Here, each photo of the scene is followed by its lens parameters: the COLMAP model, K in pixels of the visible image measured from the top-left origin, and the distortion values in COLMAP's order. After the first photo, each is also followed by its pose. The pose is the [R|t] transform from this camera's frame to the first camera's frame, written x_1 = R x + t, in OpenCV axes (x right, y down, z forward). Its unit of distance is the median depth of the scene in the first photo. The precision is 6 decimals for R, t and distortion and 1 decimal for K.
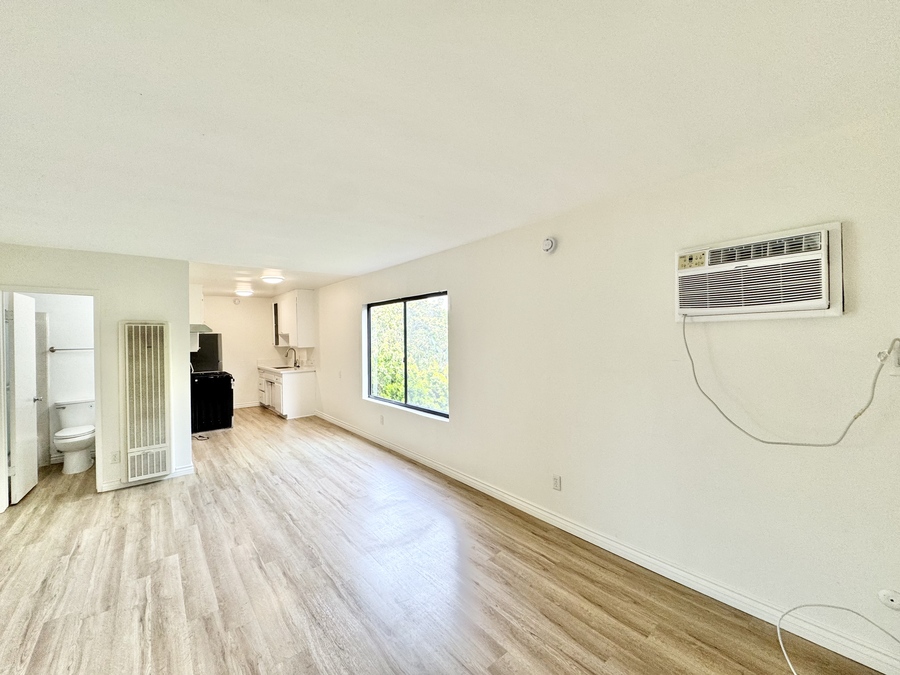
lens RADIAL K [[365.3, 0, 450.0], [0, 365.3, 337.5], [0, 0, 1]] dist [0.001618, -0.000107]
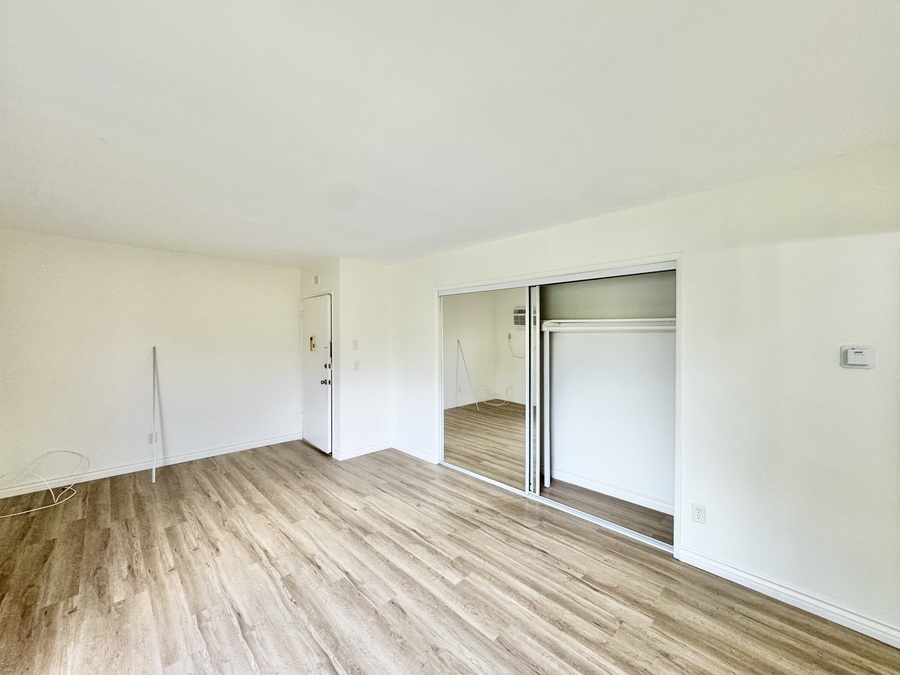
lens RADIAL K [[365.3, 0, 450.0], [0, 365.3, 337.5], [0, 0, 1]] dist [0.001618, -0.000107]
pose [[-0.997380, 0.016838, -0.070350, -0.740643], [0.016015, 0.999797, 0.012240, 0.012721], [0.070542, 0.011081, -0.997447, 1.989362]]
